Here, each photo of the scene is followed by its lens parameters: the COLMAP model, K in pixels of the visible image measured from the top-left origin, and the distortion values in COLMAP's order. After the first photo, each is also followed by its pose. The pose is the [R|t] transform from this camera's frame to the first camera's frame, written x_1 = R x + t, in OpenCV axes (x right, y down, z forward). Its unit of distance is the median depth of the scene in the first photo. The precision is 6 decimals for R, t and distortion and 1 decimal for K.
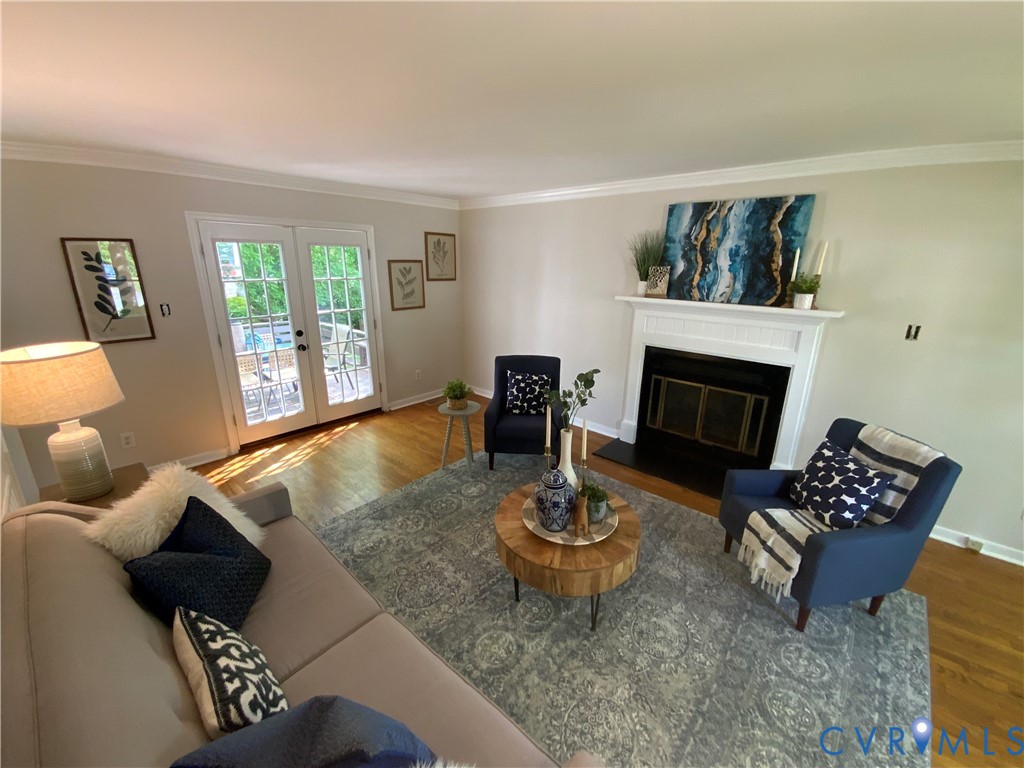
lens RADIAL K [[415.5, 0, 513.9], [0, 415.5, 382.8], [0, 0, 1]] dist [0.022937, -0.020354]
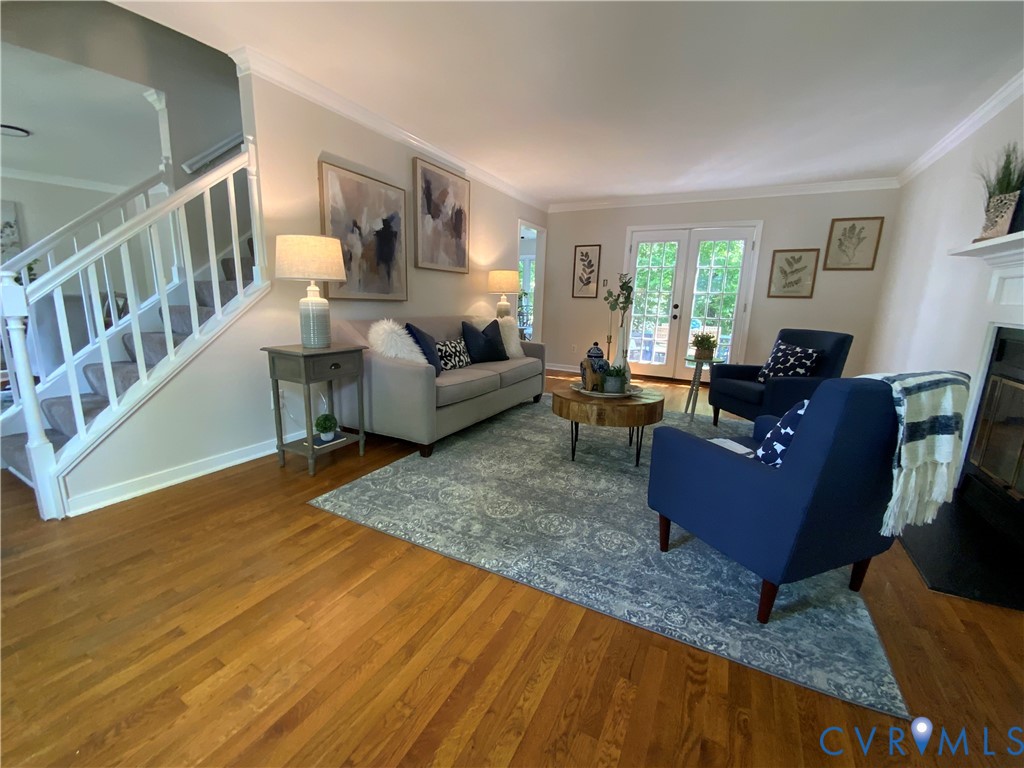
lens RADIAL K [[415.5, 0, 513.9], [0, 415.5, 382.8], [0, 0, 1]] dist [0.022937, -0.020354]
pose [[0.237630, 0.183590, -0.953848, 0.630522], [-0.300836, 0.947604, 0.107442, 0.116457], [0.923596, 0.261420, 0.280409, 0.166096]]
